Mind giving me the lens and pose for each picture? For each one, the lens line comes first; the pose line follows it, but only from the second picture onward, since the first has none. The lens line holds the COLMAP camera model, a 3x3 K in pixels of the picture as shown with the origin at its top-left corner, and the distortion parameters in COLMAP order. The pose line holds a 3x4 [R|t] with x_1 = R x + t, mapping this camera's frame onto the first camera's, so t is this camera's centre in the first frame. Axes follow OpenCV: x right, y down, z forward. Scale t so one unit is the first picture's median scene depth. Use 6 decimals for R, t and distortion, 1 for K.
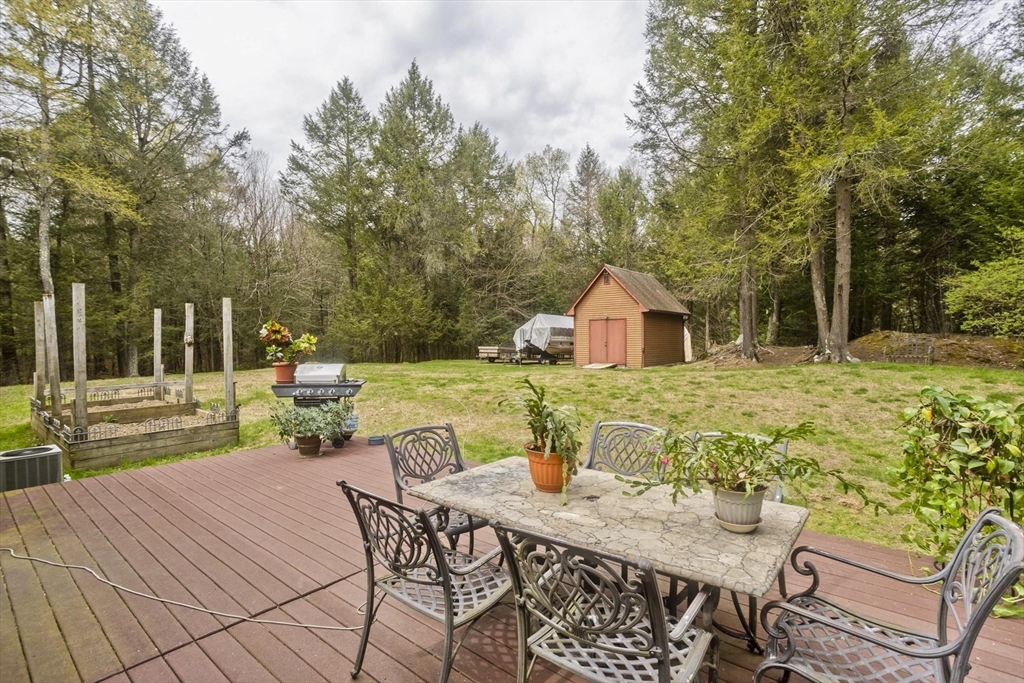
lens RADIAL K [[496.5, 0, 506.2], [0, 496.5, 343.9], [0, 0, 1]] dist [-0.009784, 0.003232]
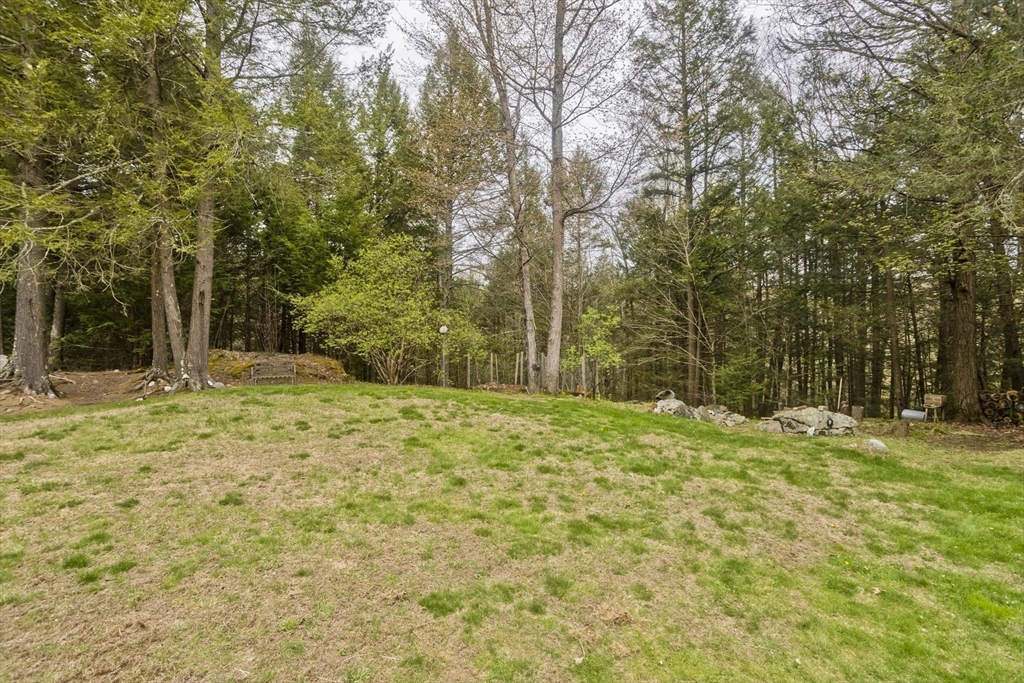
lens RADIAL K [[496.5, 0, 510.6], [0, 496.5, 343.3], [0, 0, 1]] dist [-0.009784, 0.003232]
pose [[0.407148, 0.027903, 0.912936, 0.155942], [0.018317, 0.999083, -0.038705, 0.003622], [-0.913179, 0.032481, 0.406263, 0.228293]]
